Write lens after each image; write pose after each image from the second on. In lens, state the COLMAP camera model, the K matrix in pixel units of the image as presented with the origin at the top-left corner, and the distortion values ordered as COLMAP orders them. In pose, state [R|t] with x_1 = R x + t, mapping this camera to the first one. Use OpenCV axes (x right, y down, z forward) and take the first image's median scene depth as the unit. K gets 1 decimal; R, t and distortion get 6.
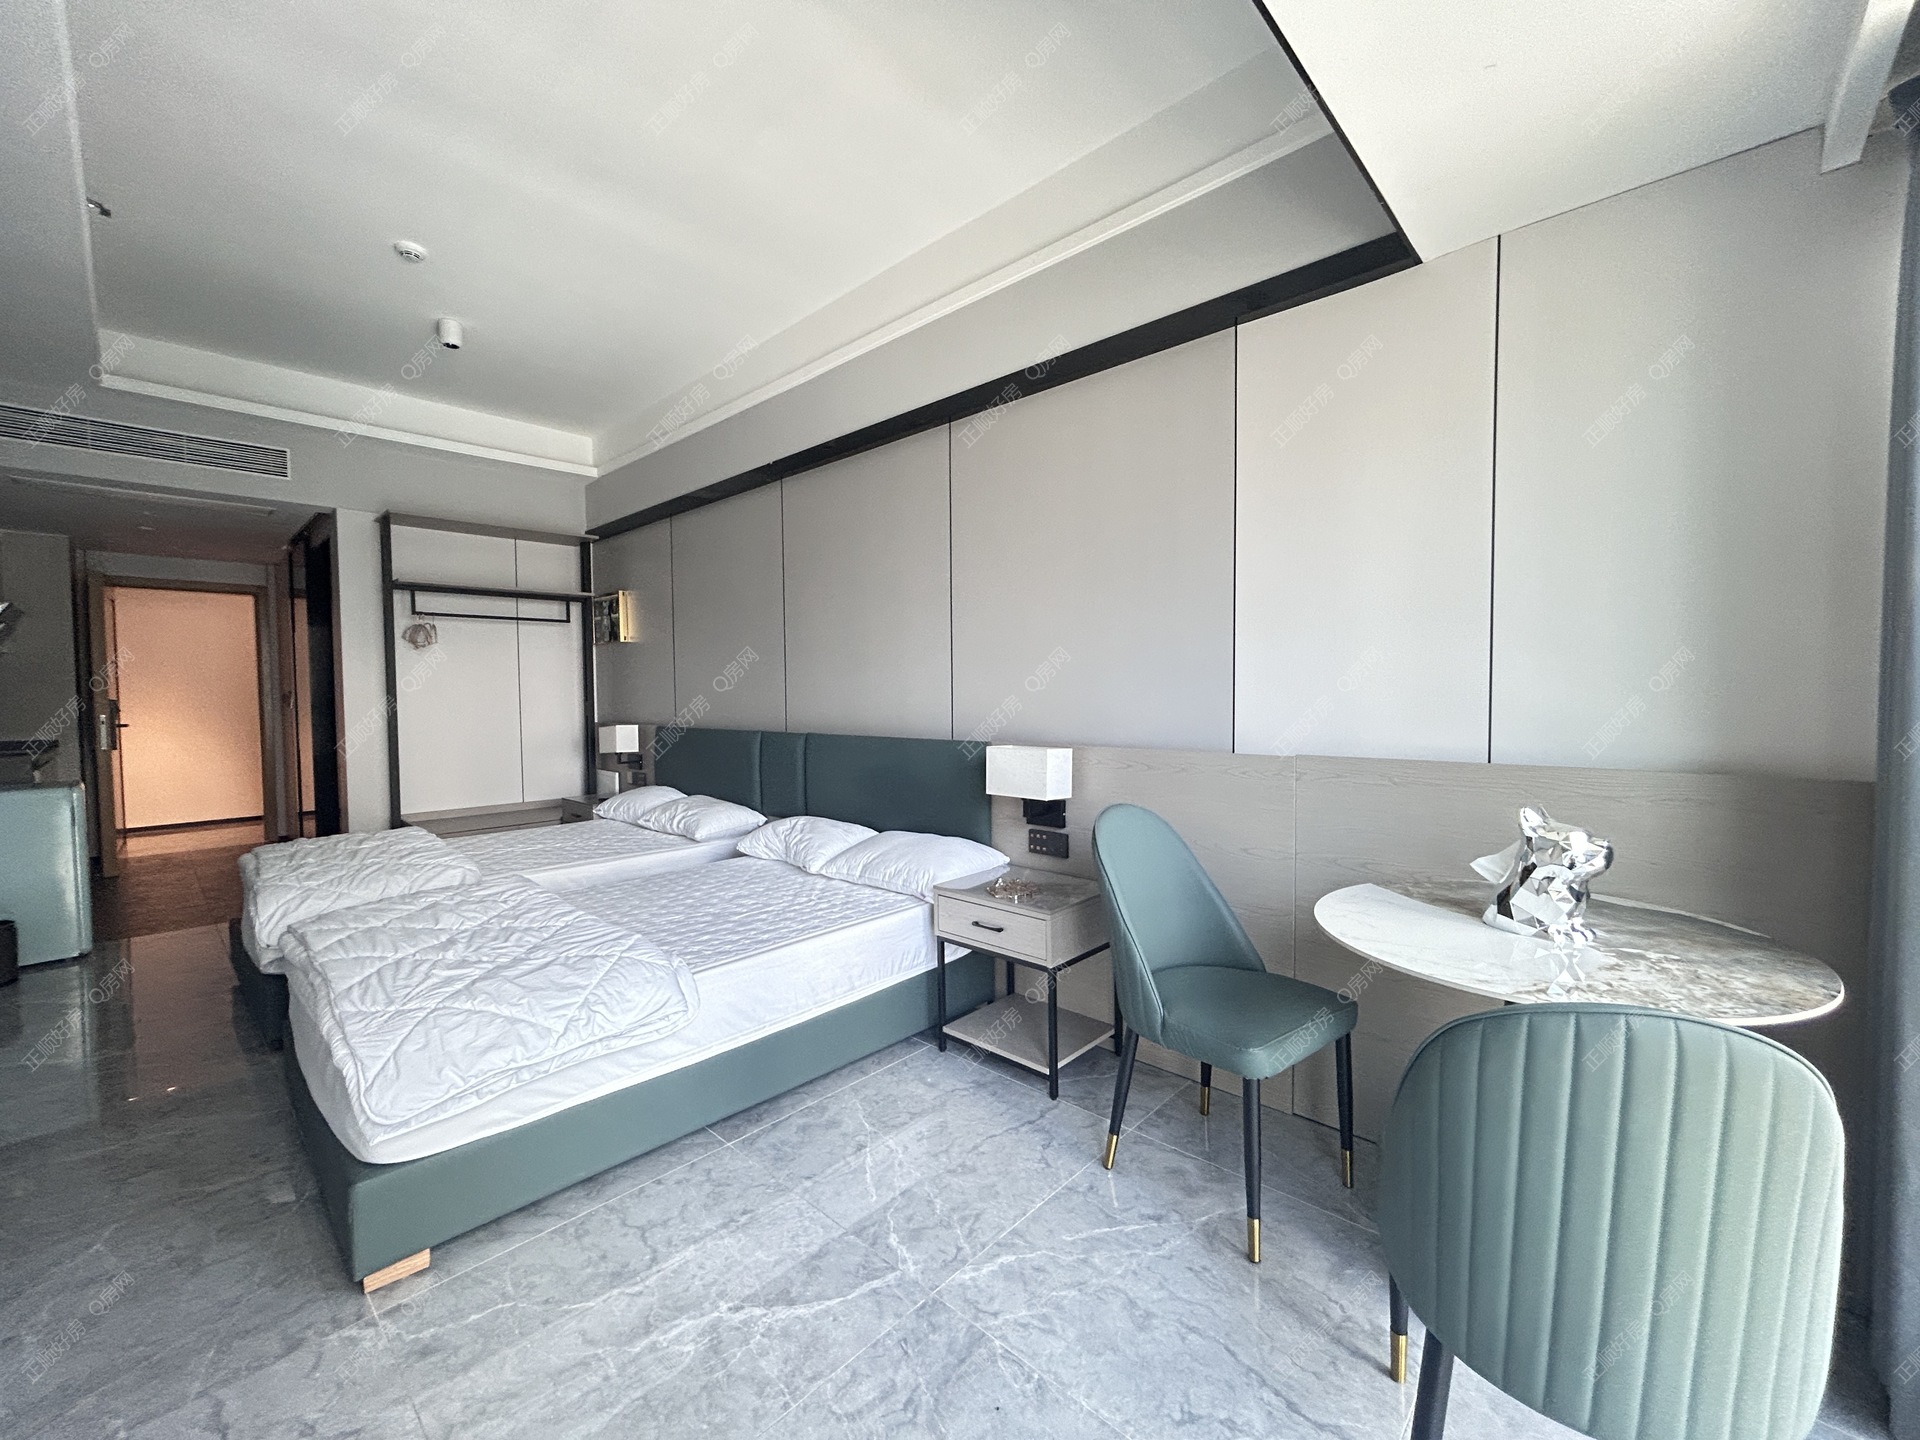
lens RADIAL K [[774.2, 0, 960.0], [0, 774.2, 720.0], [0, 0, 1]] dist [-0.003720, -0.000202]
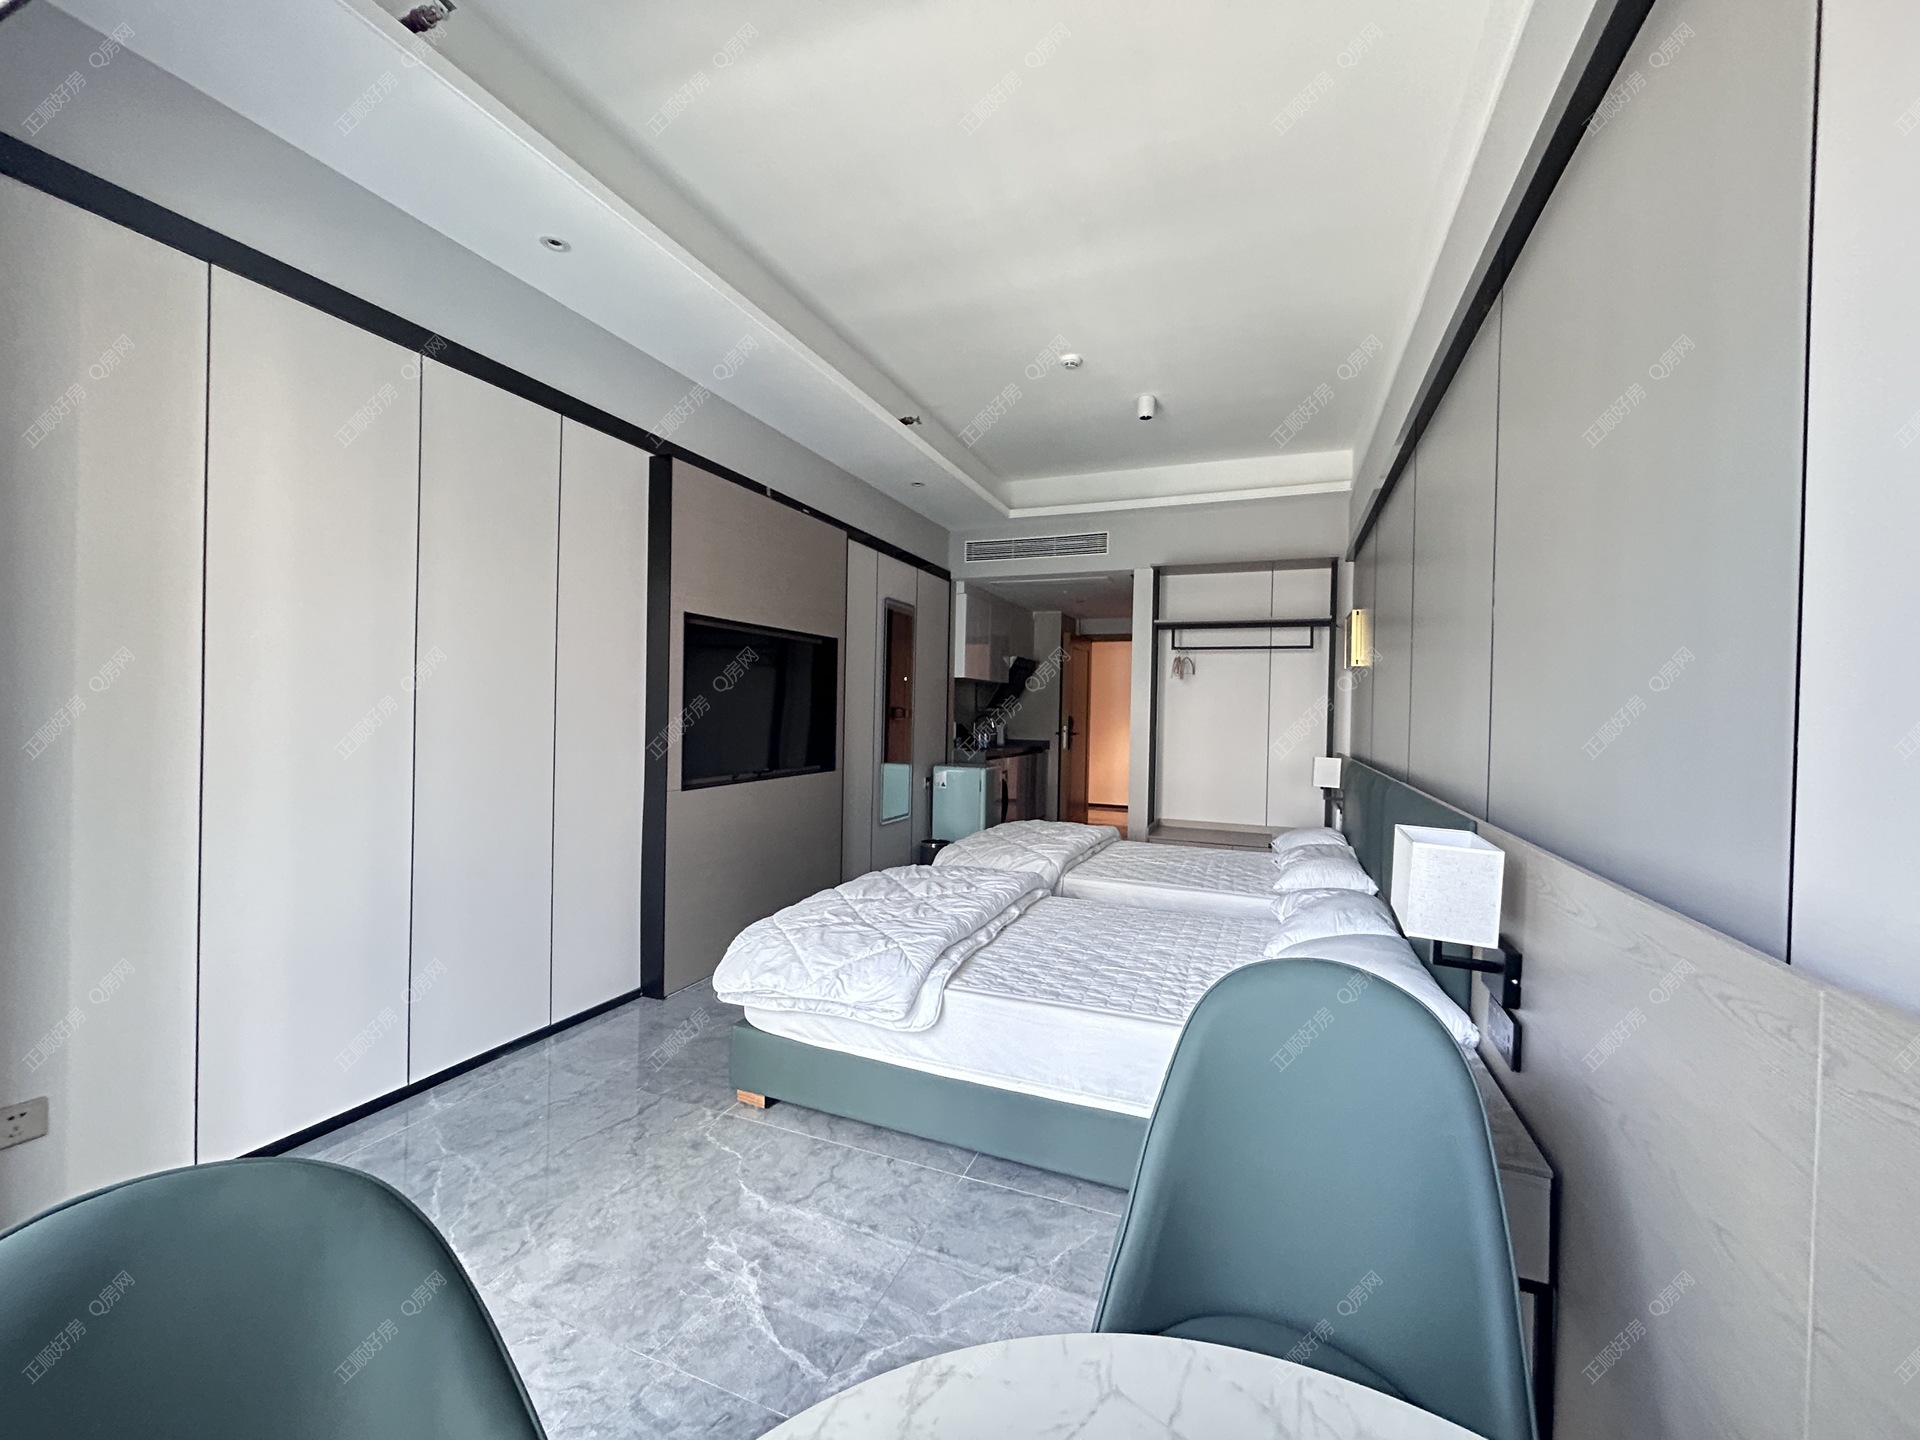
lens RADIAL K [[776.2, 0, 960.0], [0, 776.2, 720.0], [0, 0, 1]] dist [0.000934, 0.000465]
pose [[0.359337, 0.028265, -0.932780, 0.431711], [-0.062241, 0.998041, 0.006265, -0.026759], [0.931130, 0.055806, 0.360393, 0.432840]]
